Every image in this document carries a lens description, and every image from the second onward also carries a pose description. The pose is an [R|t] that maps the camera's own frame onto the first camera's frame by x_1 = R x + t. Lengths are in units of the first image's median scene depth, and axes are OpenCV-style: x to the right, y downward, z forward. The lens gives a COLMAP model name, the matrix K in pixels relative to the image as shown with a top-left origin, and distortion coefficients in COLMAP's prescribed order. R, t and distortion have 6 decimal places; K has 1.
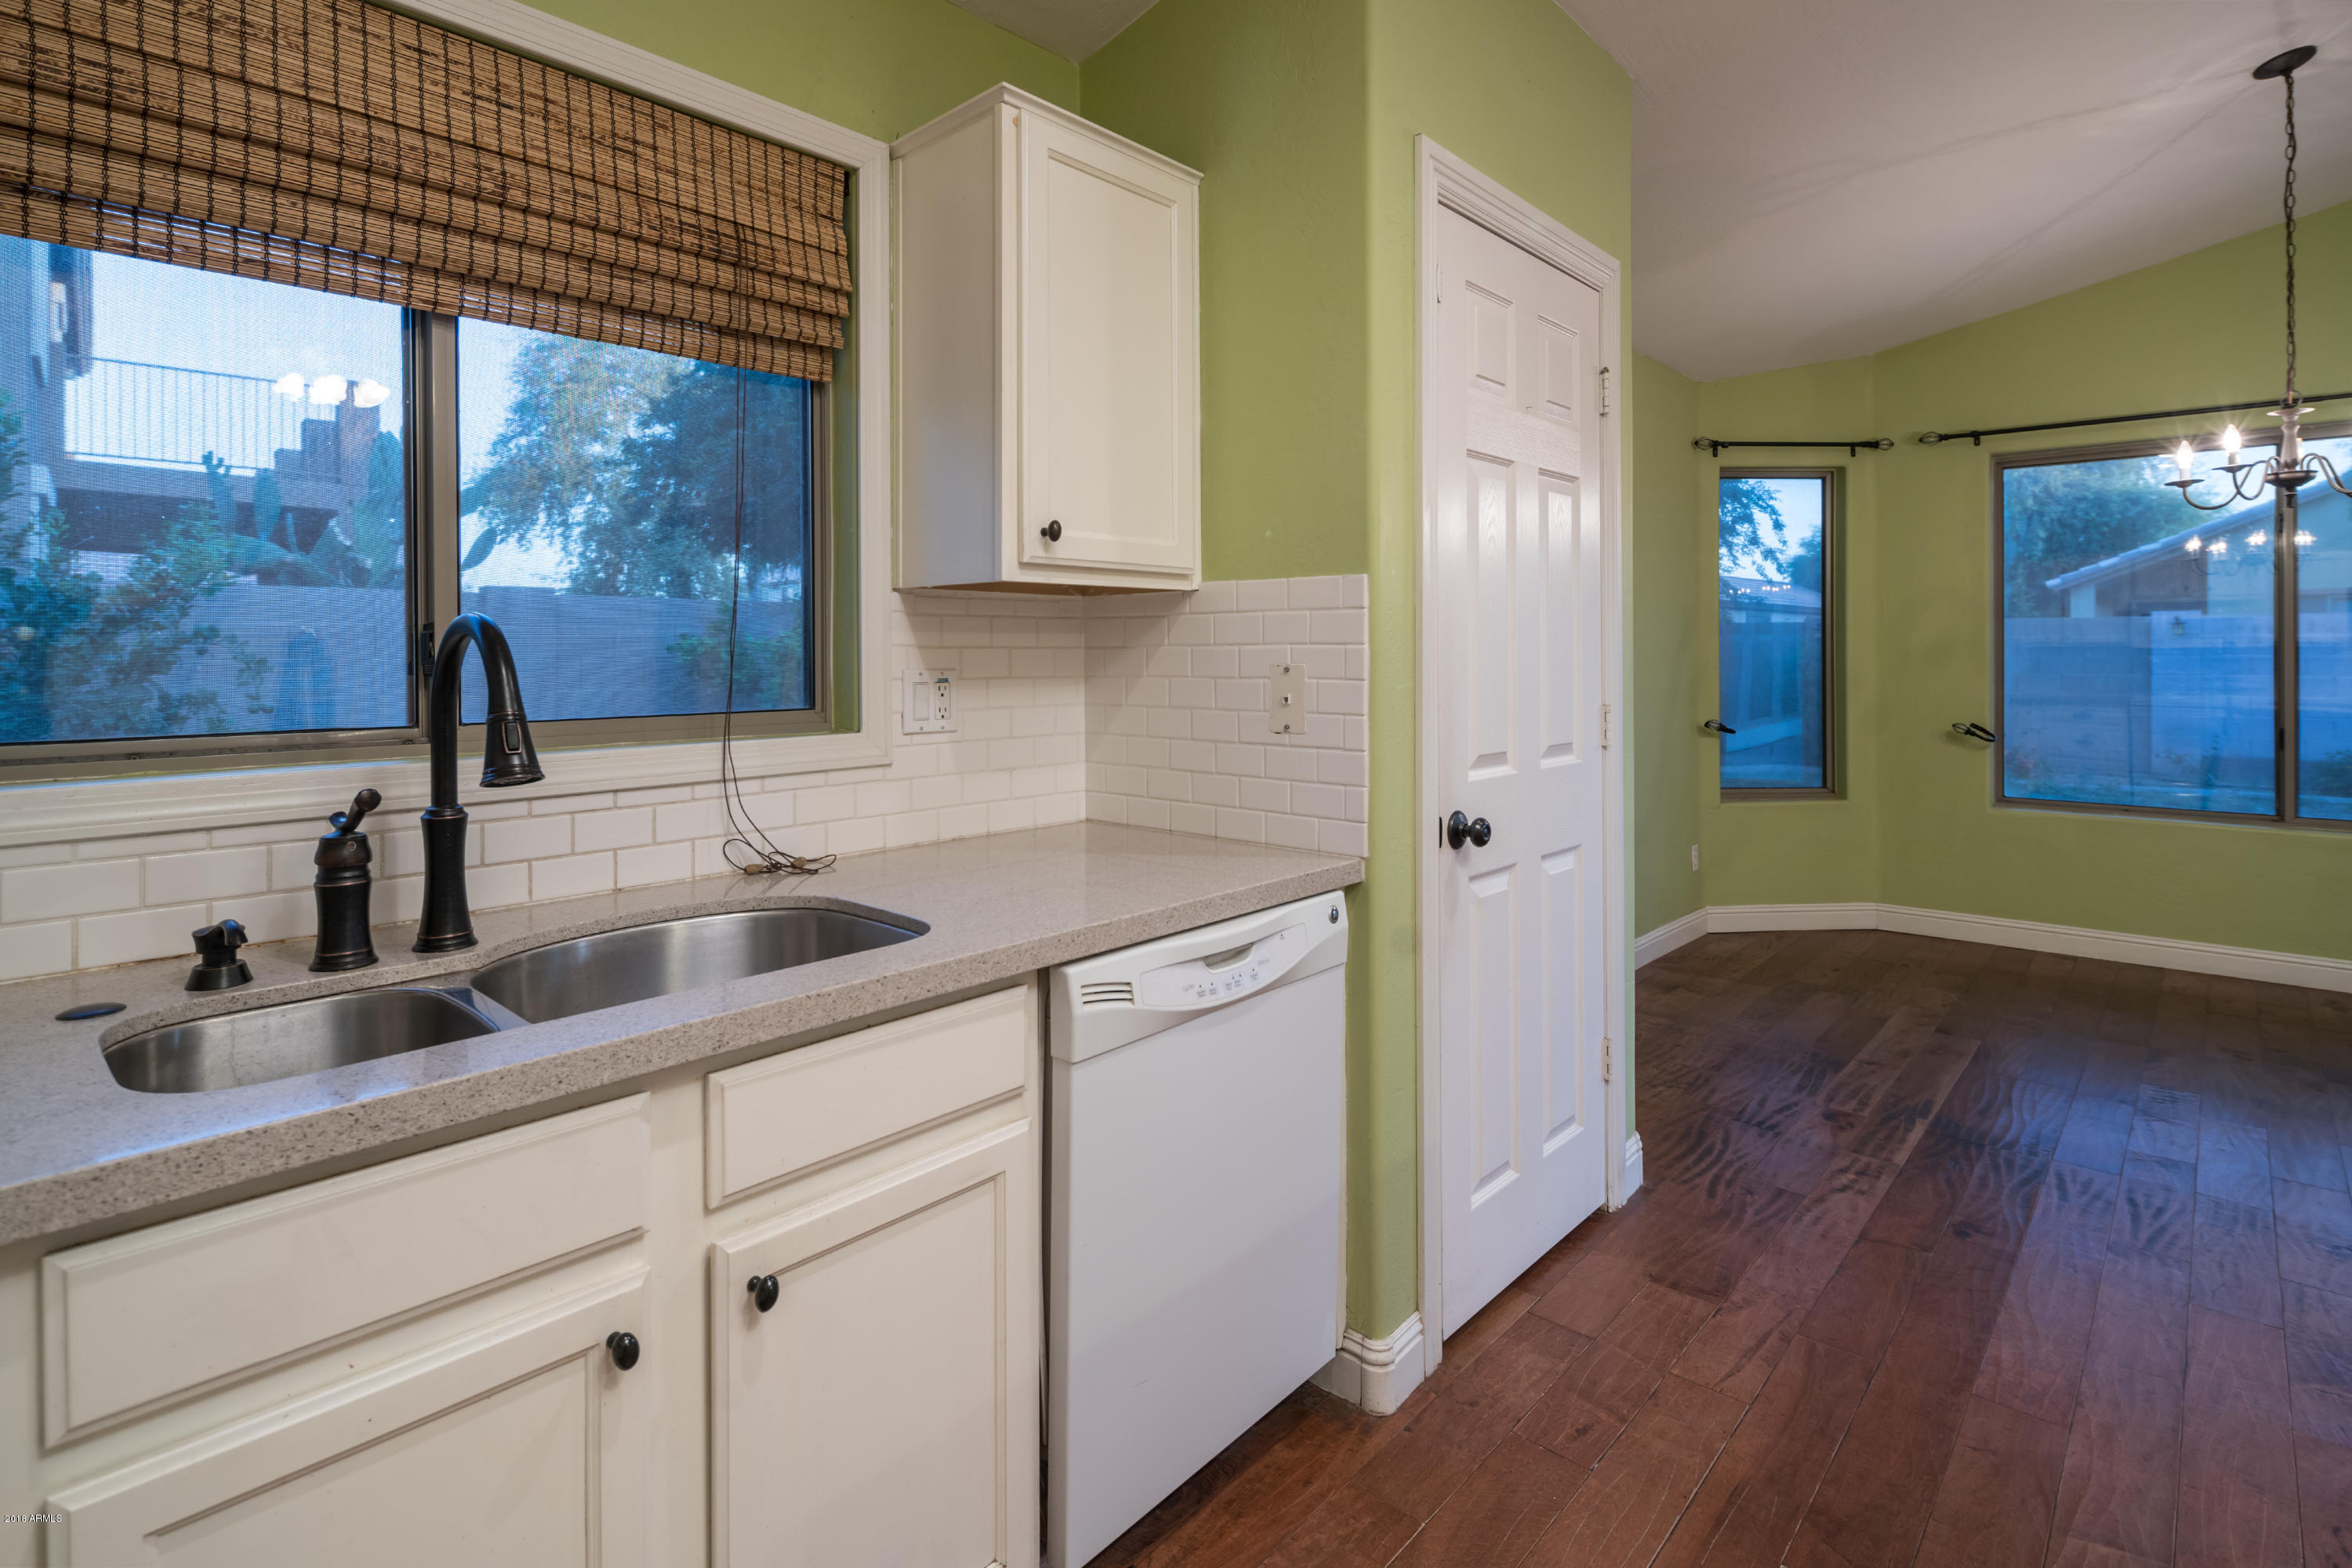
lens RADIAL K [[1140.9, 0, 1162.3], [0, 1140.9, 658.5], [0, 0, 1]] dist [0.006107, -0.005050]
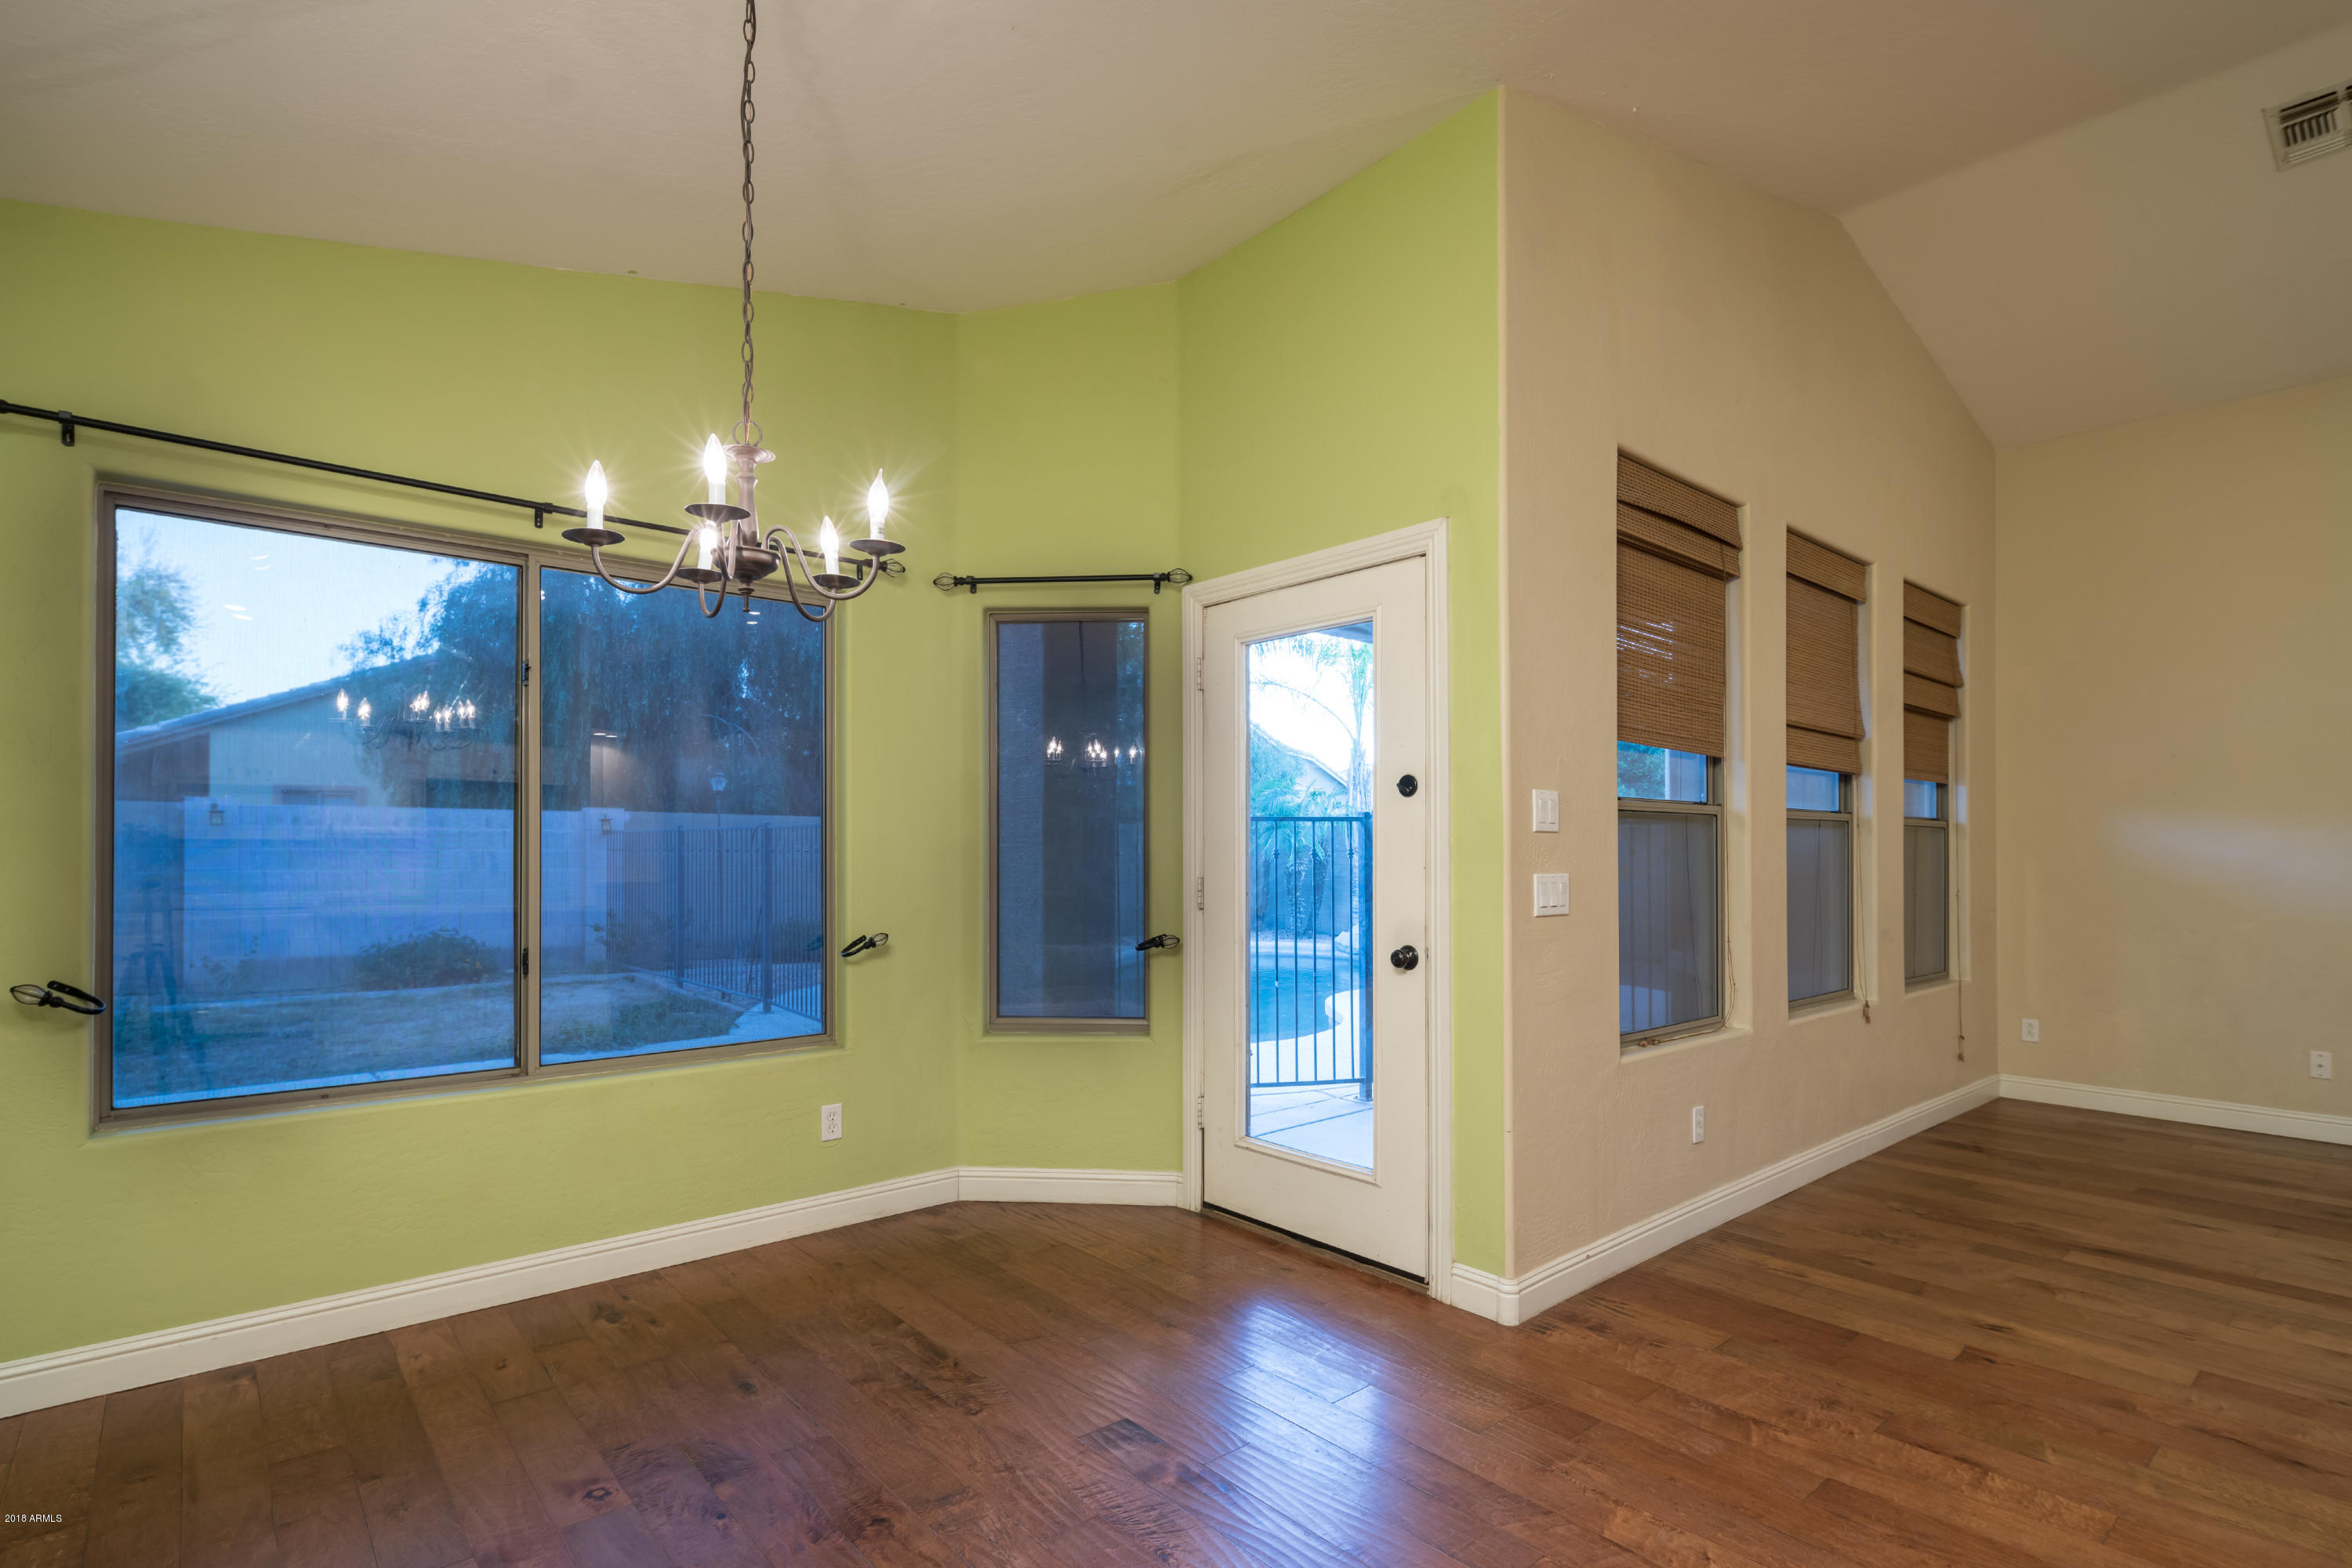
lens RADIAL K [[1140.9, 0, 1153.5], [0, 1140.9, 843.3], [0, 0, 1]] dist [0.006107, -0.005050]
pose [[0.118199, 0.007800, 0.992959, 0.256296], [-0.002176, 0.999969, -0.007596, -0.002451], [-0.992988, -0.001263, 0.118213, 0.446952]]
